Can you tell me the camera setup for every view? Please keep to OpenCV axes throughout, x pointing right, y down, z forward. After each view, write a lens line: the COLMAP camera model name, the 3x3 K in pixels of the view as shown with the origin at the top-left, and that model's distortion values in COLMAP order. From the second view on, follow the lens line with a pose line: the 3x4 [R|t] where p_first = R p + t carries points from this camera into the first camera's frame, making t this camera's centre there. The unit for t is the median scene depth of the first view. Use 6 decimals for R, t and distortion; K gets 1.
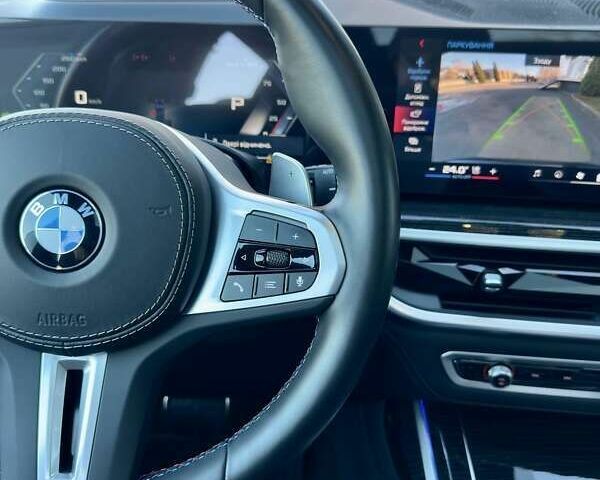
lens RADIAL K [[586.5, 0, 300.0], [0, 586.5, 240.0], [0, 0, 1]] dist [0.154659, -0.309045]
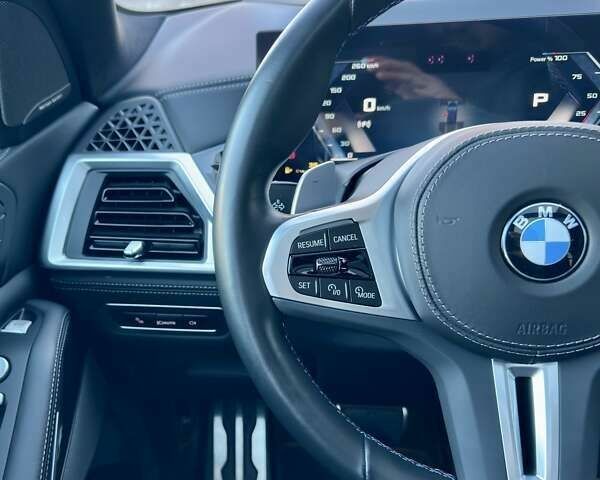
lens RADIAL K [[637.3, 0, 211.0], [0, 637.3, 266.5], [0, 0, 1]] dist [0.188593, -0.334045]
pose [[0.989452, -0.023240, -0.142984, -0.803624], [0.029366, 0.998732, 0.040879, -0.037197], [0.141853, -0.044647, 0.988880, -0.198179]]
